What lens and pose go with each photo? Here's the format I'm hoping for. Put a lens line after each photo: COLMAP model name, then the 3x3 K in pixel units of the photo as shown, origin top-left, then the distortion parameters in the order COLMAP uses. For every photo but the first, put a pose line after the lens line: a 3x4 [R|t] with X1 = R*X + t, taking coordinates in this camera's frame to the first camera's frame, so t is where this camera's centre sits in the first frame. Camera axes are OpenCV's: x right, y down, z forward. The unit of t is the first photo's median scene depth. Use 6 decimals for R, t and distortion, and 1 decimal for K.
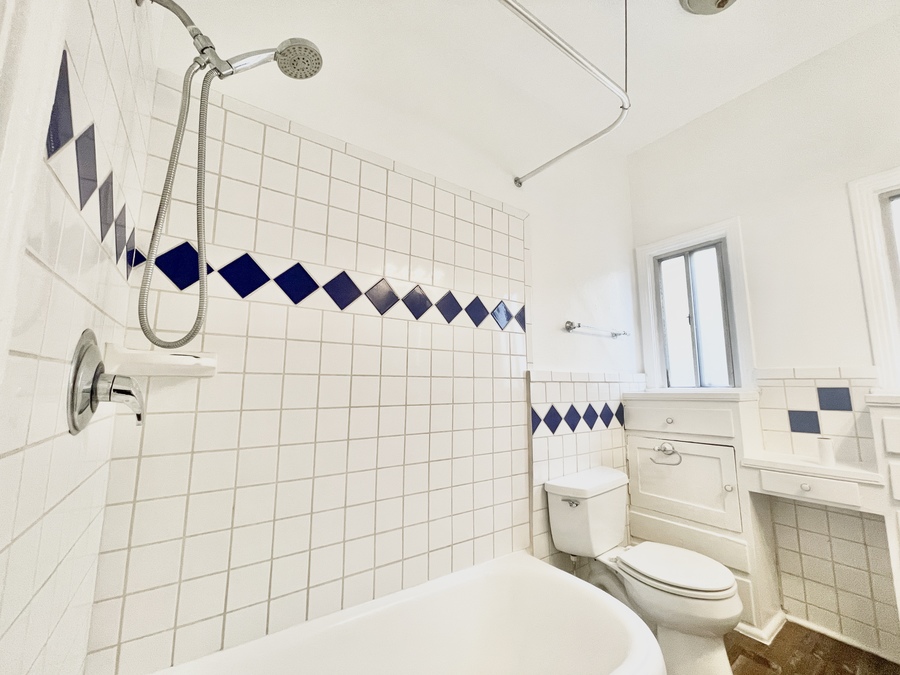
lens RADIAL K [[361.3, 0, 452.9], [0, 361.3, 337.9], [0, 0, 1]] dist [-0.002025, -0.000219]
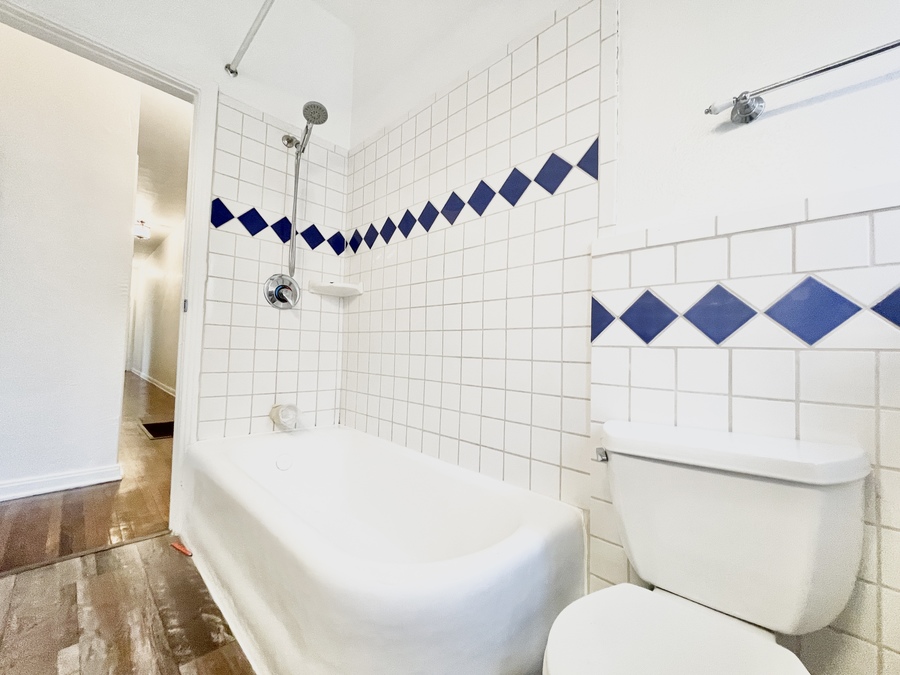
lens RADIAL K [[361.3, 0, 452.1], [0, 361.3, 334.9], [0, 0, 1]] dist [-0.002025, -0.000219]
pose [[0.195431, -0.037253, -0.980010, 0.782606], [0.102906, 0.994541, -0.017284, 0.243353], [0.975303, -0.097471, 0.198198, 0.638849]]
